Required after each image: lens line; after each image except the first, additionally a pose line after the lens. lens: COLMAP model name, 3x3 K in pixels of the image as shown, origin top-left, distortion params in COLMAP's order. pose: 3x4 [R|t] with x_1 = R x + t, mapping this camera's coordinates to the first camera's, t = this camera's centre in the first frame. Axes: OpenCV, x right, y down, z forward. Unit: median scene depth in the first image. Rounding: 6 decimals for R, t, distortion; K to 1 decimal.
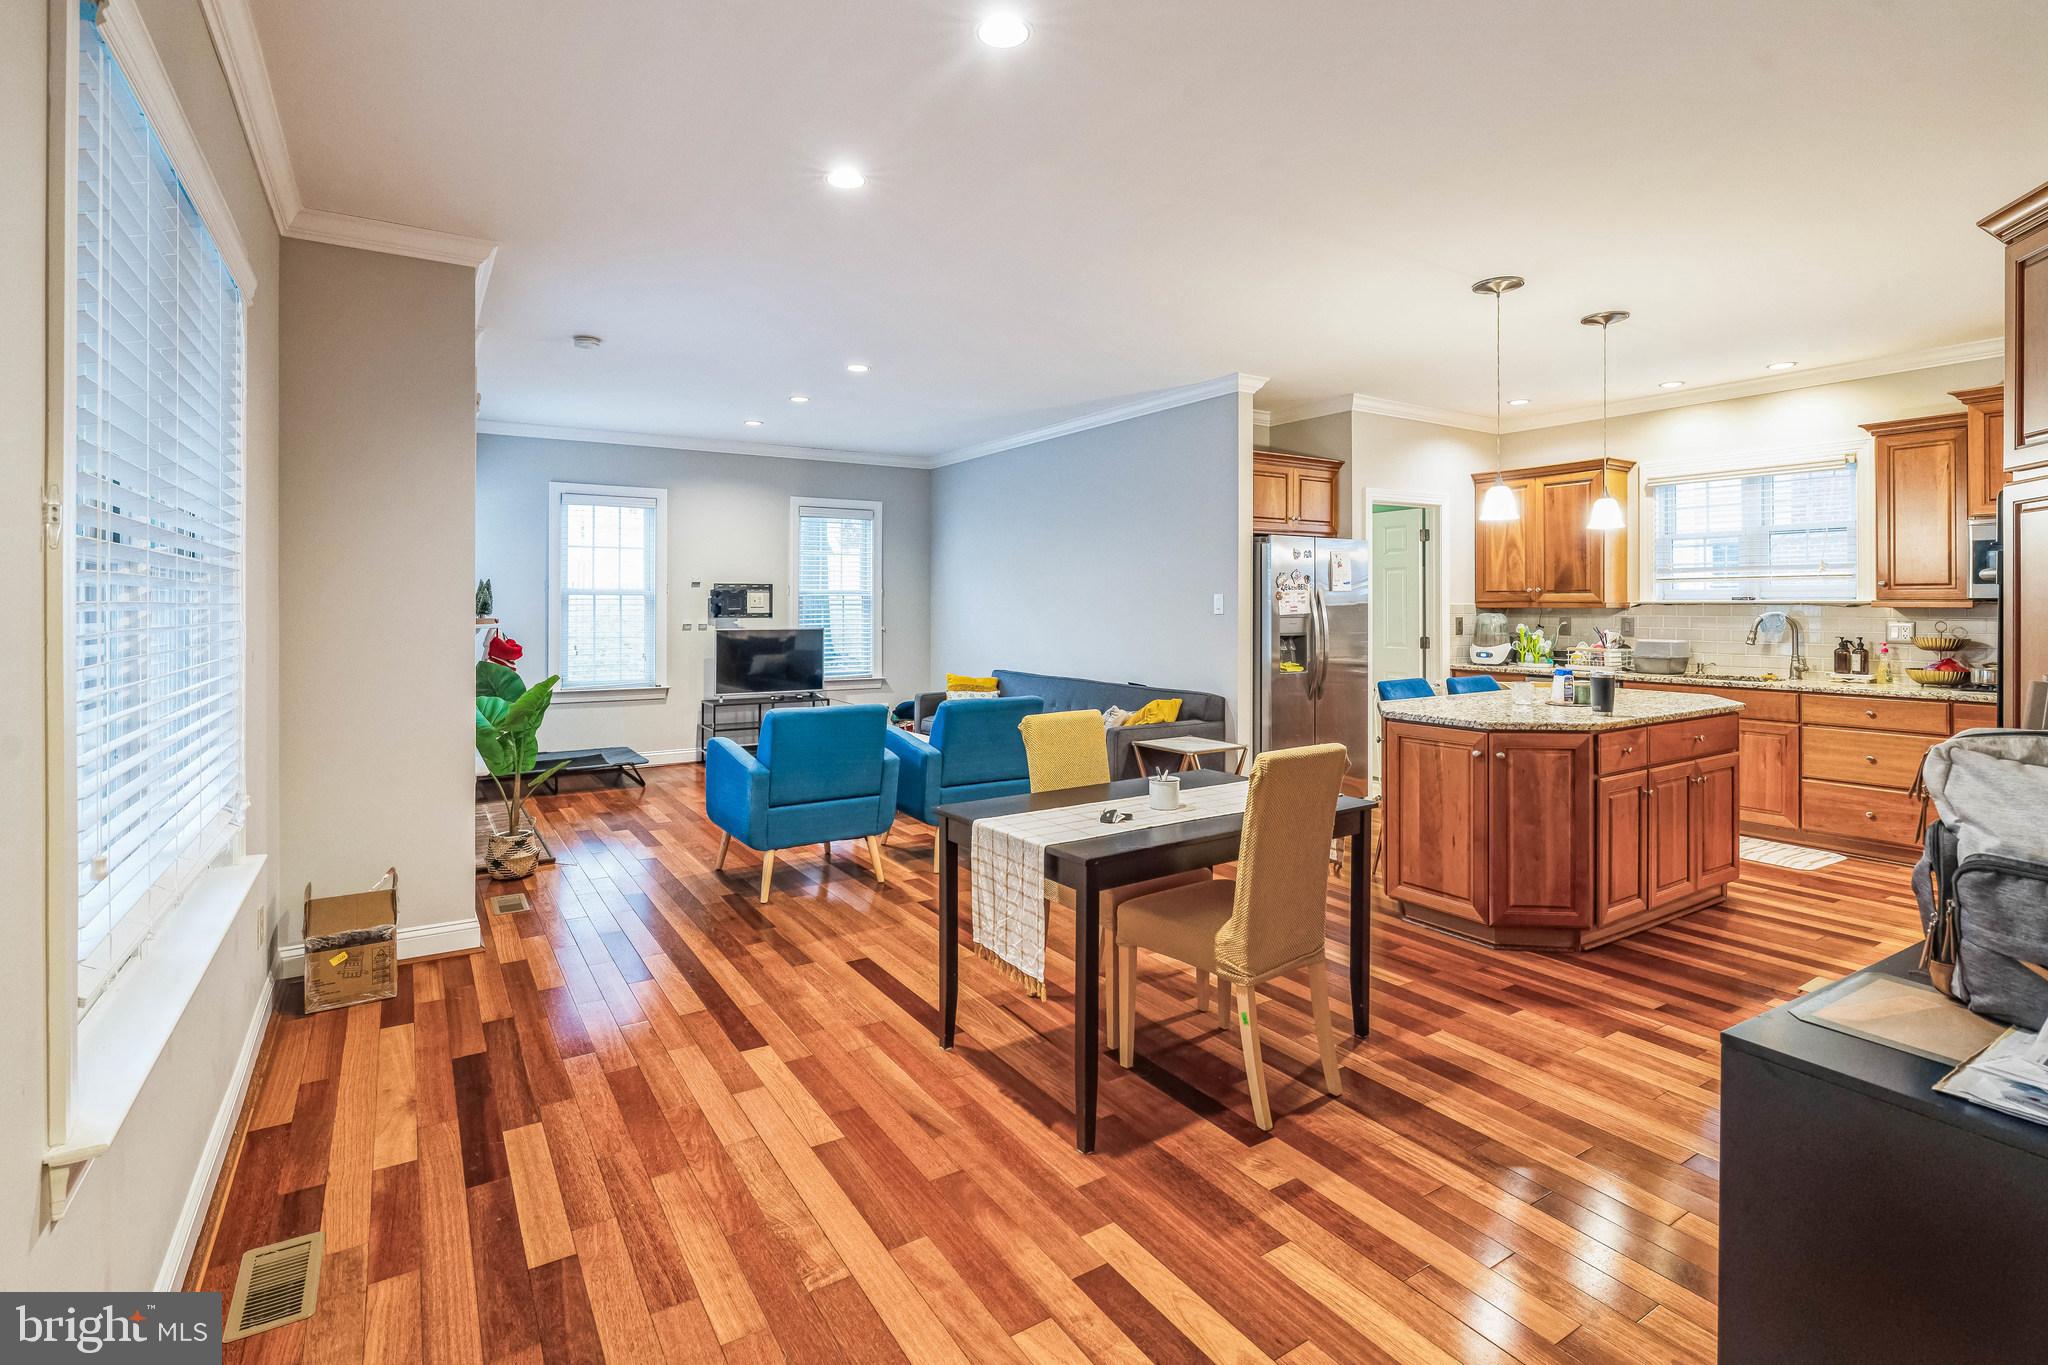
lens RADIAL K [[961.9, 0, 1011.8], [0, 961.9, 632.7], [0, 0, 1]] dist [-0.001207, 0.000253]
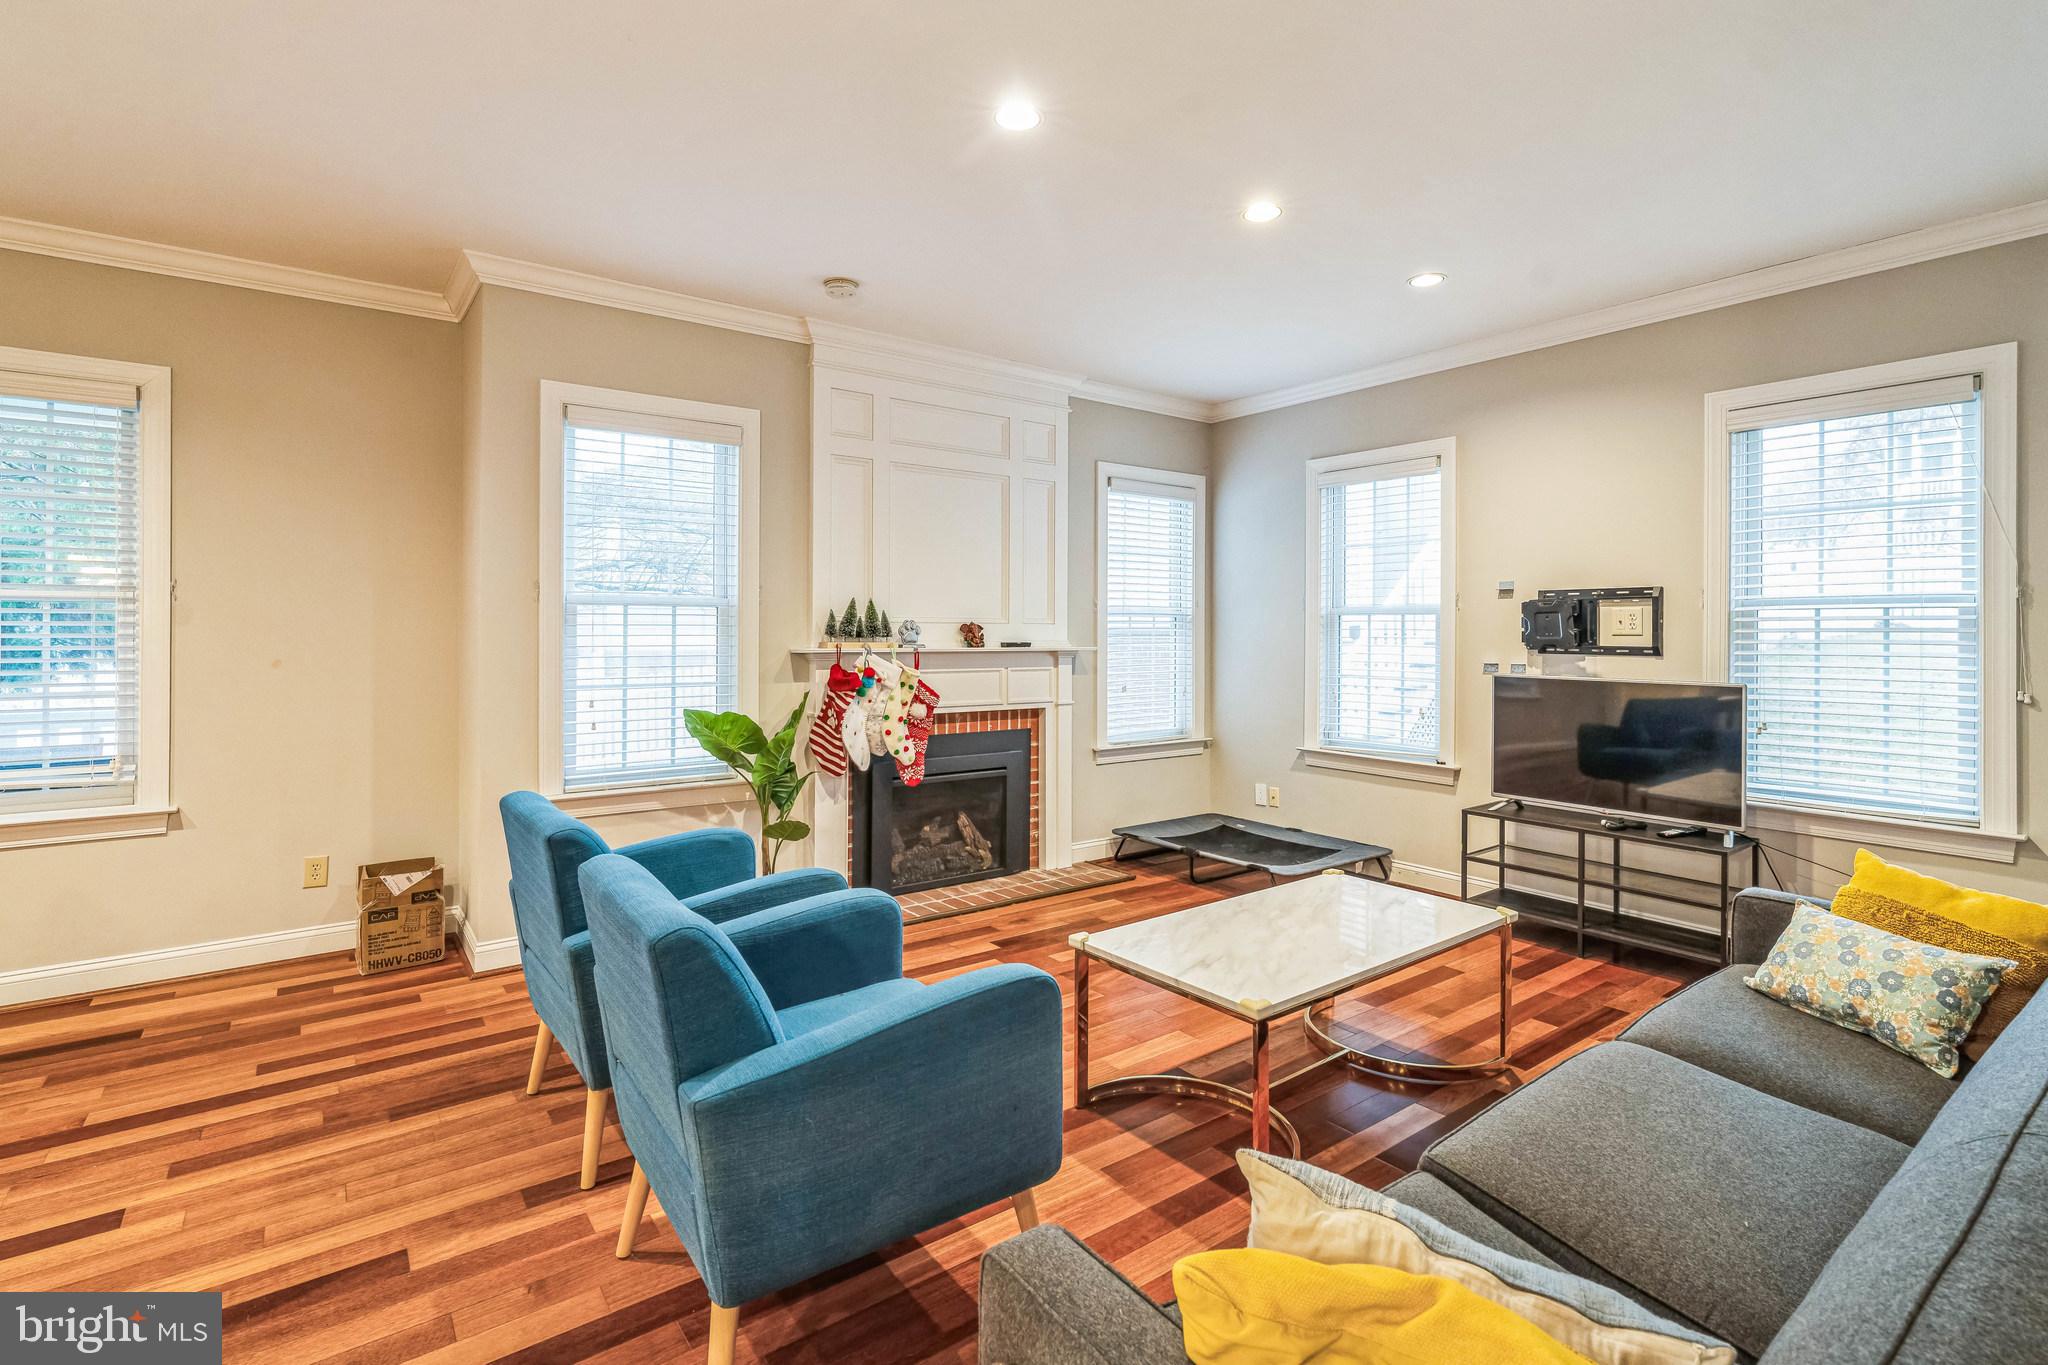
lens RADIAL K [[961.9, 0, 1011.8], [0, 961.9, 632.7], [0, 0, 1]] dist [-0.001207, 0.000253]
pose [[0.073885, 0.006421, -0.997246, 0.215711], [-0.031831, 0.999485, 0.004077, -0.020417], [0.996759, 0.031442, 0.074051, 0.680292]]
